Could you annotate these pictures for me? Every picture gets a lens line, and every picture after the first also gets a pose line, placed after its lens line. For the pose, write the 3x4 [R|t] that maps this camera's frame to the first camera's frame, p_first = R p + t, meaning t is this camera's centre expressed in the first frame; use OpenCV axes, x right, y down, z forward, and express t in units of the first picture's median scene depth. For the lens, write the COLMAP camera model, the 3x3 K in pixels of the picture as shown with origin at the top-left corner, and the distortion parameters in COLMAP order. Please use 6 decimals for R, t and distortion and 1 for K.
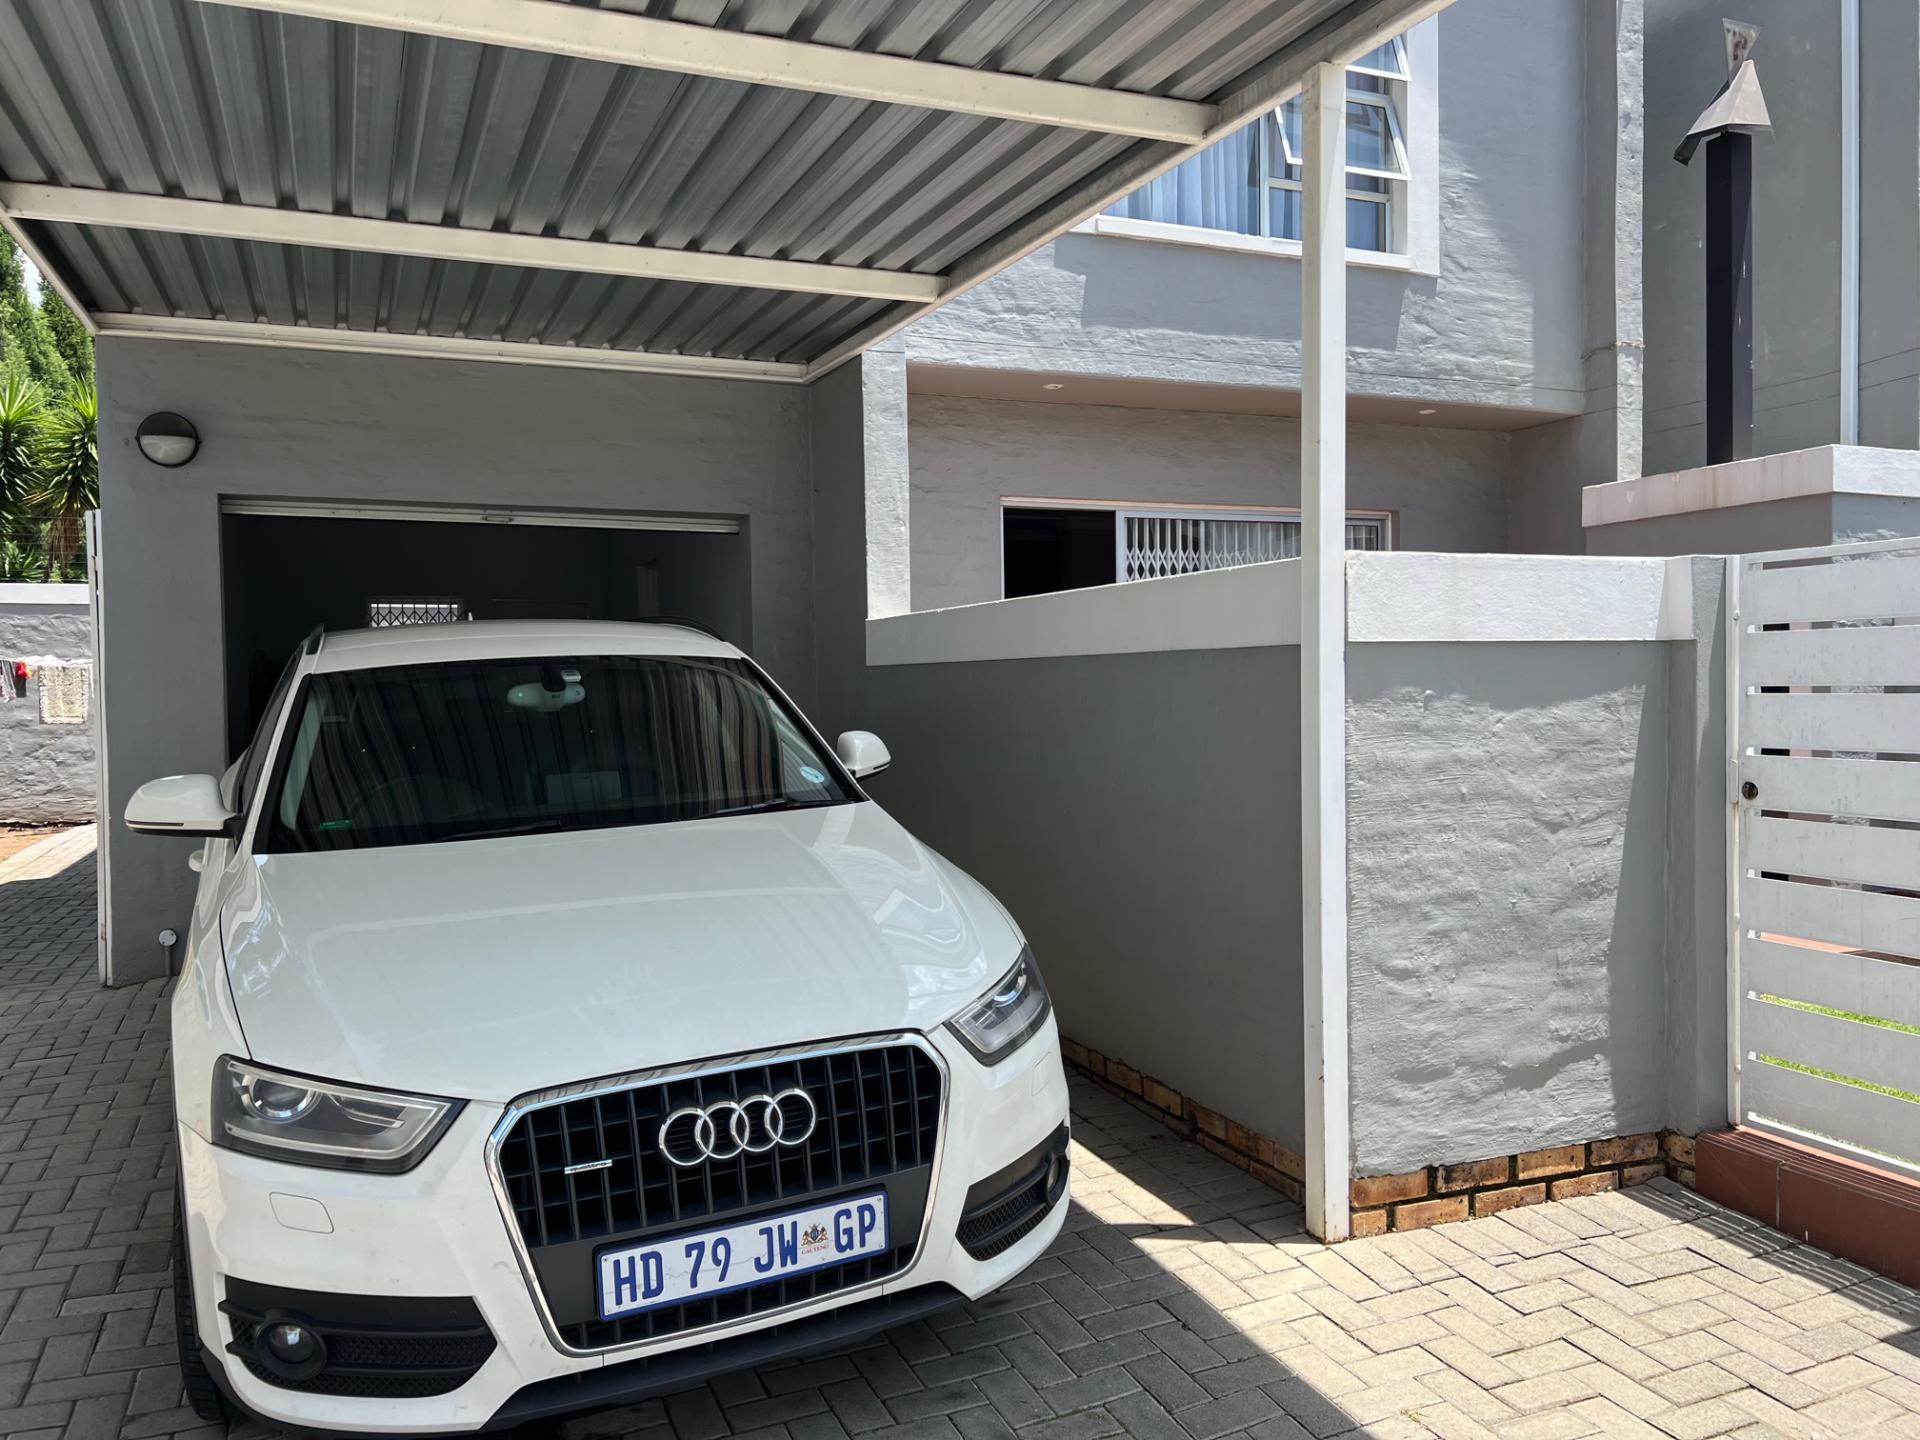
lens RADIAL K [[1446.6, 0, 967.9], [0, 1446.6, 705.0], [0, 0, 1]] dist [0.054372, -0.063156]
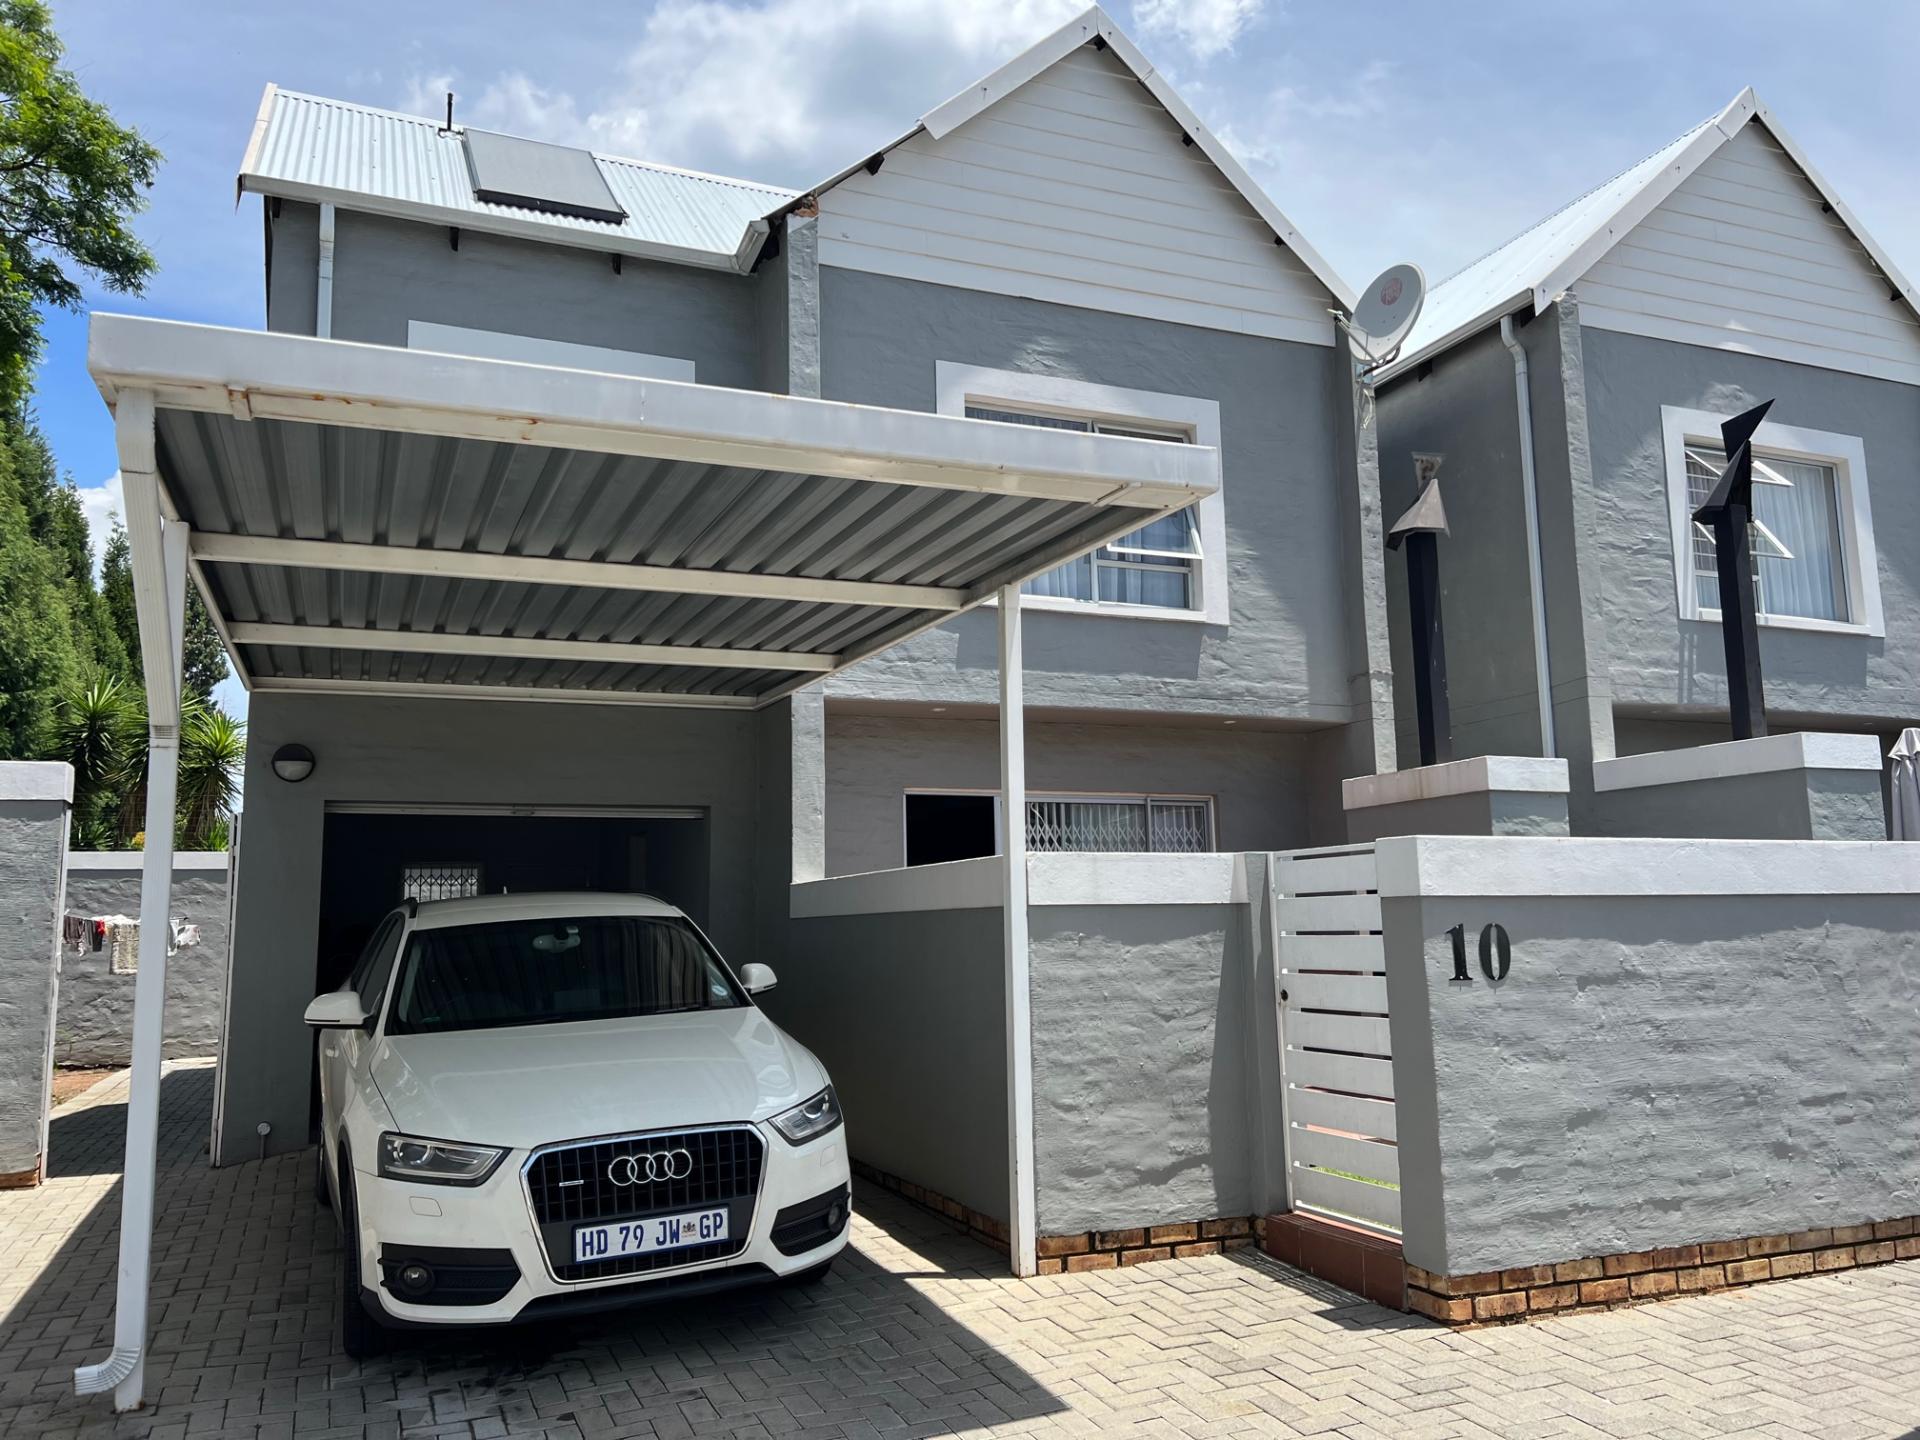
lens RADIAL K [[1446.6, 0, 991.1], [0, 1446.6, 691.0], [0, 0, 1]] dist [0.054372, -0.063156]
pose [[0.999904, -0.004467, 0.013105, 0.174120], [0.006732, 0.983961, -0.178255, 0.010405], [-0.012099, 0.178326, 0.983897, -0.653774]]
